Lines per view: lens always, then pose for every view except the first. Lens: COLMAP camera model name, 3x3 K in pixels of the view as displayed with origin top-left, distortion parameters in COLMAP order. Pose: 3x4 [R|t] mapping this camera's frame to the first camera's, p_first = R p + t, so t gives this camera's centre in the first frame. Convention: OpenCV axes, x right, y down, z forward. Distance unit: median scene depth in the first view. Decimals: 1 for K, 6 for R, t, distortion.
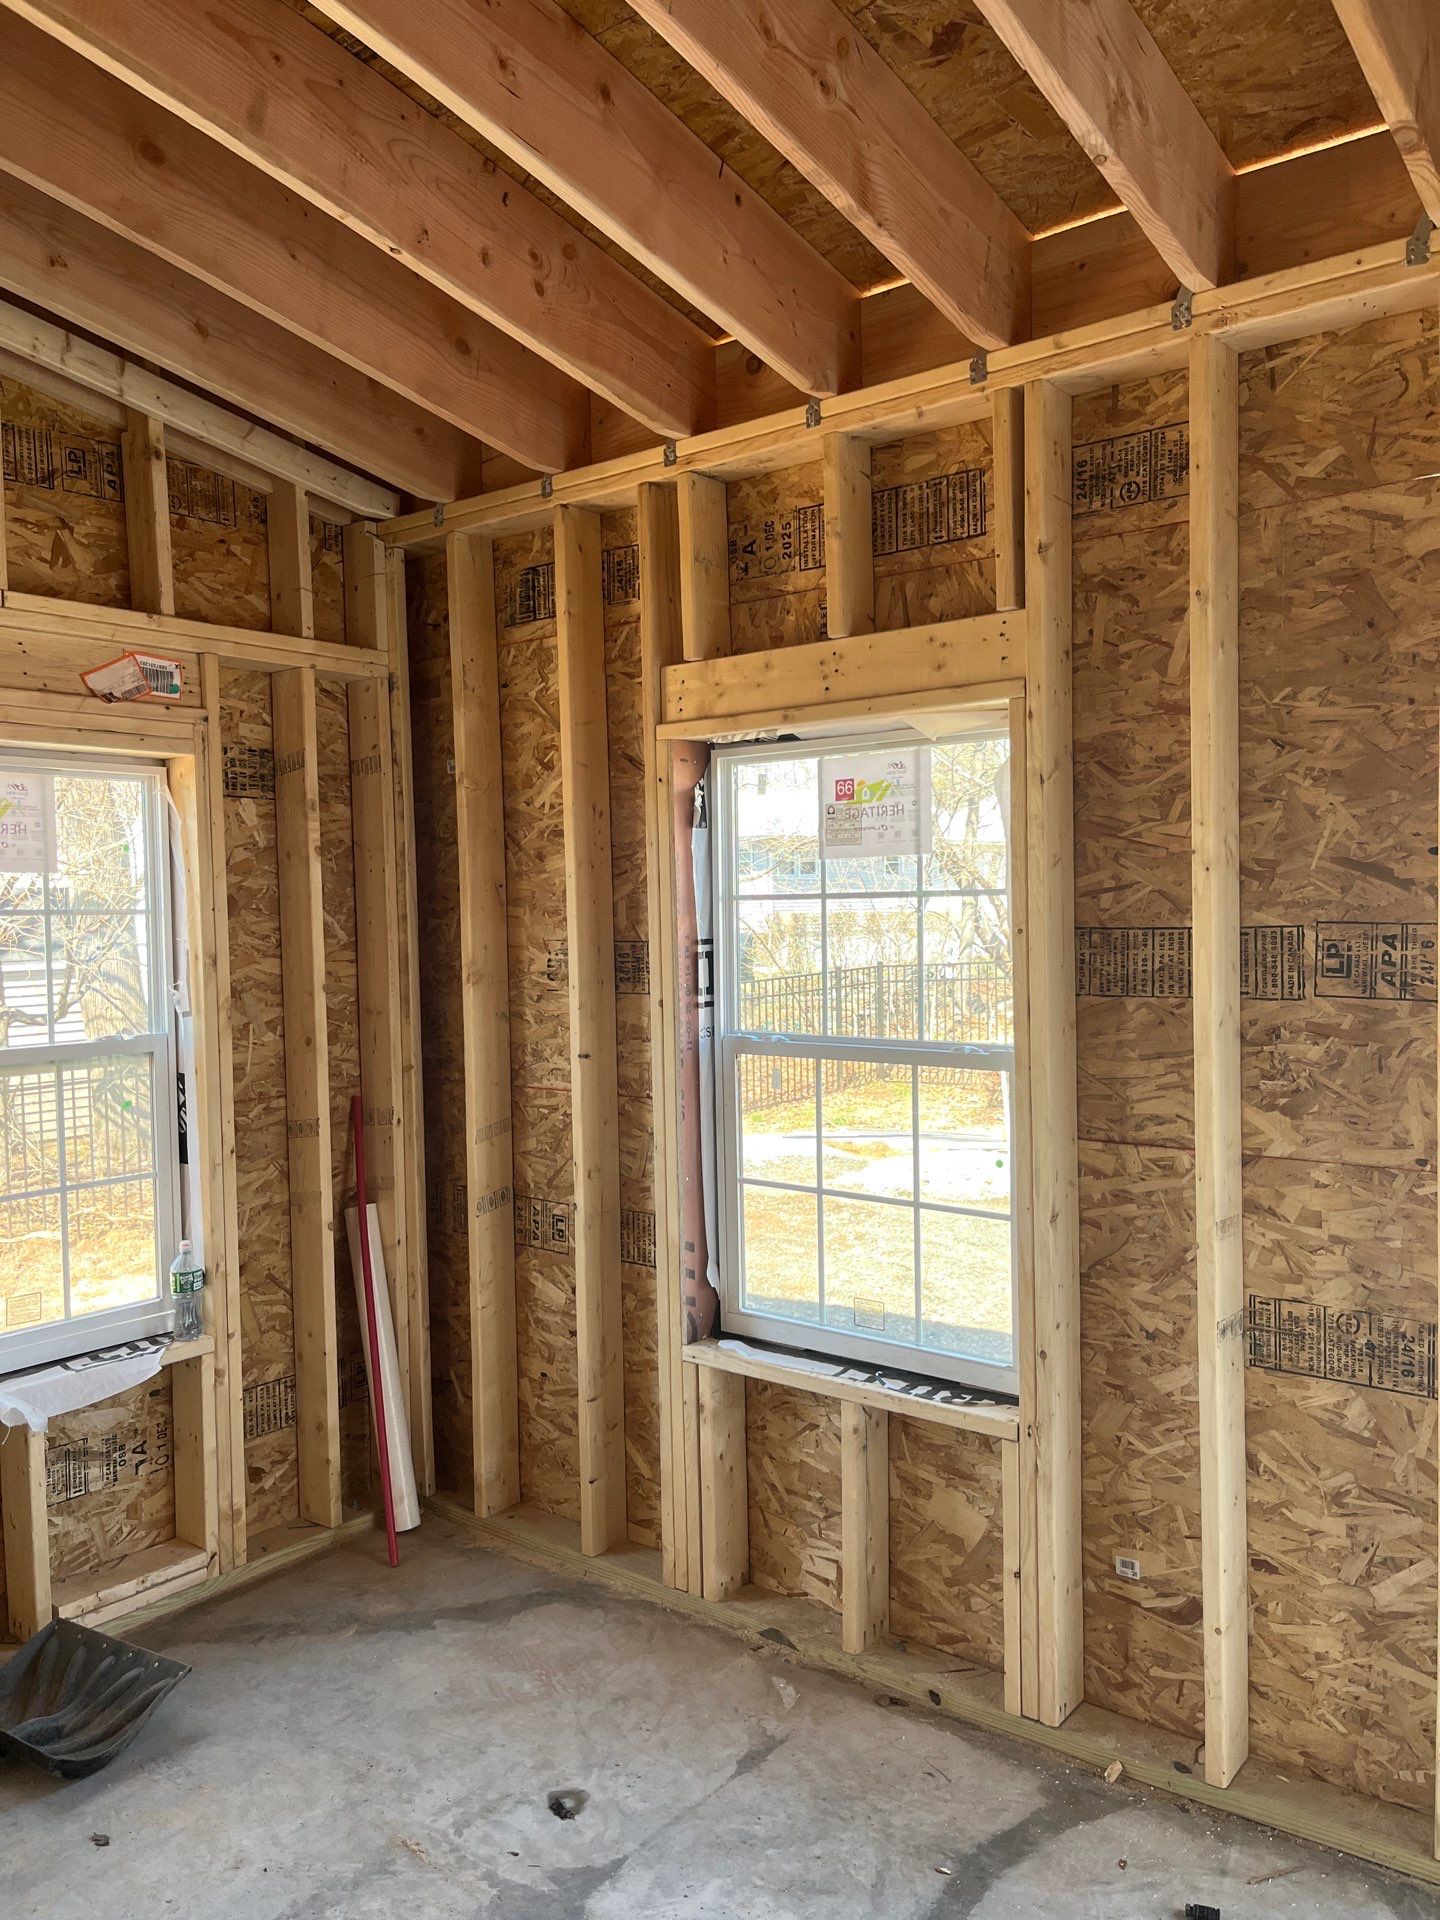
lens RADIAL K [[1457.6, 0, 720.9], [0, 1457.6, 977.1], [0, 0, 1]] dist [0.025582, -0.000594]
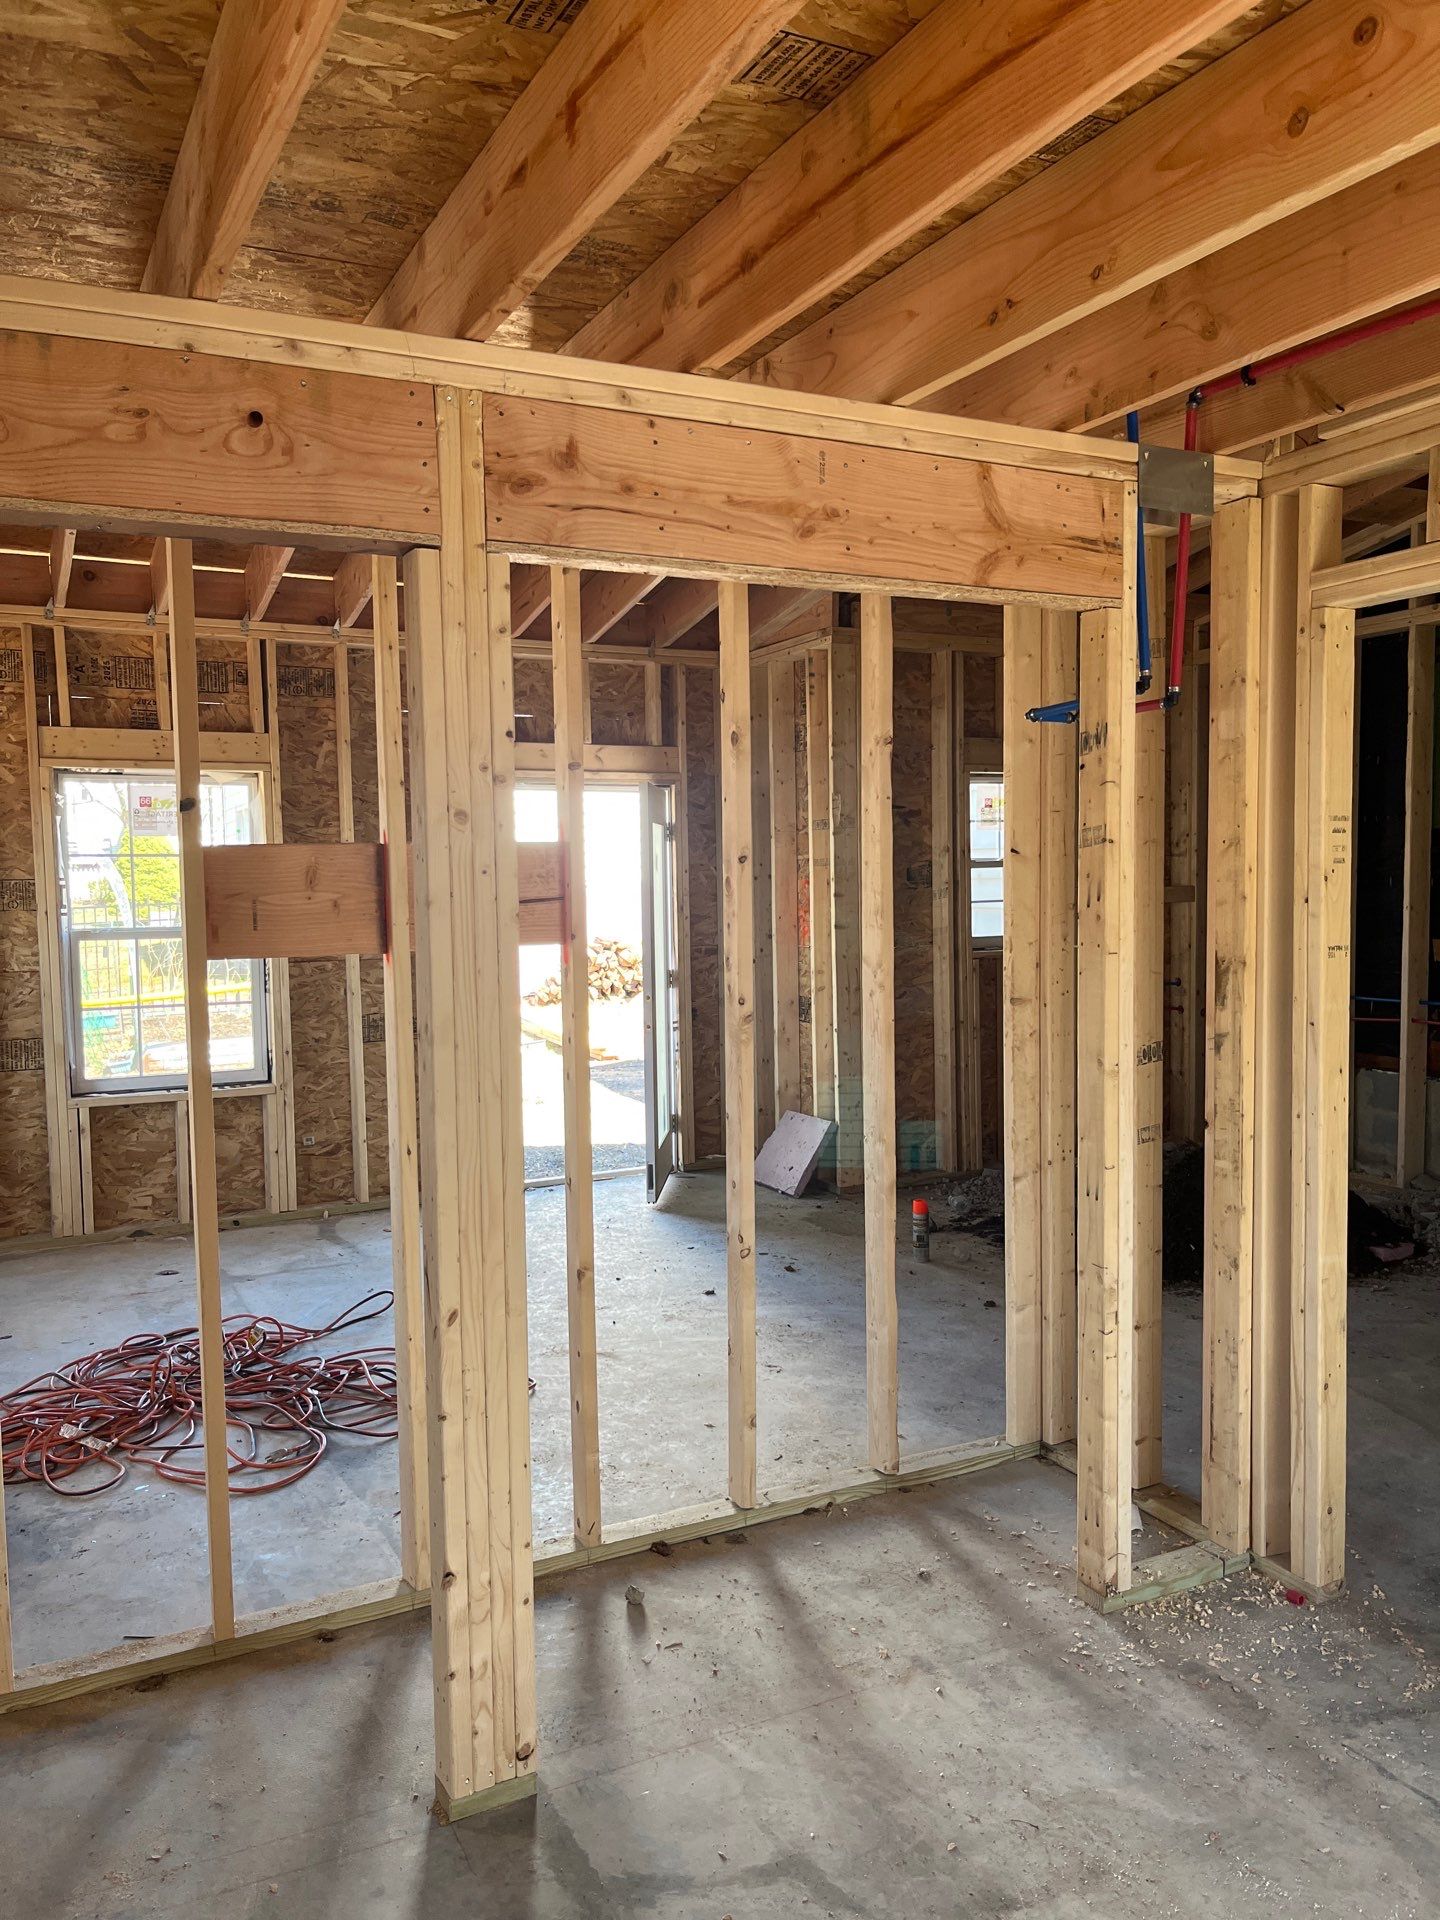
lens RADIAL K [[1457.6, 0, 720.7], [0, 1457.6, 961.8], [0, 0, 1]] dist [0.025582, -0.000594]
pose [[0.414349, -0.043924, 0.909057, -1.603819], [0.046595, 0.998549, 0.027011, 0.081176], [-0.908925, 0.031166, 0.415794, -0.606364]]
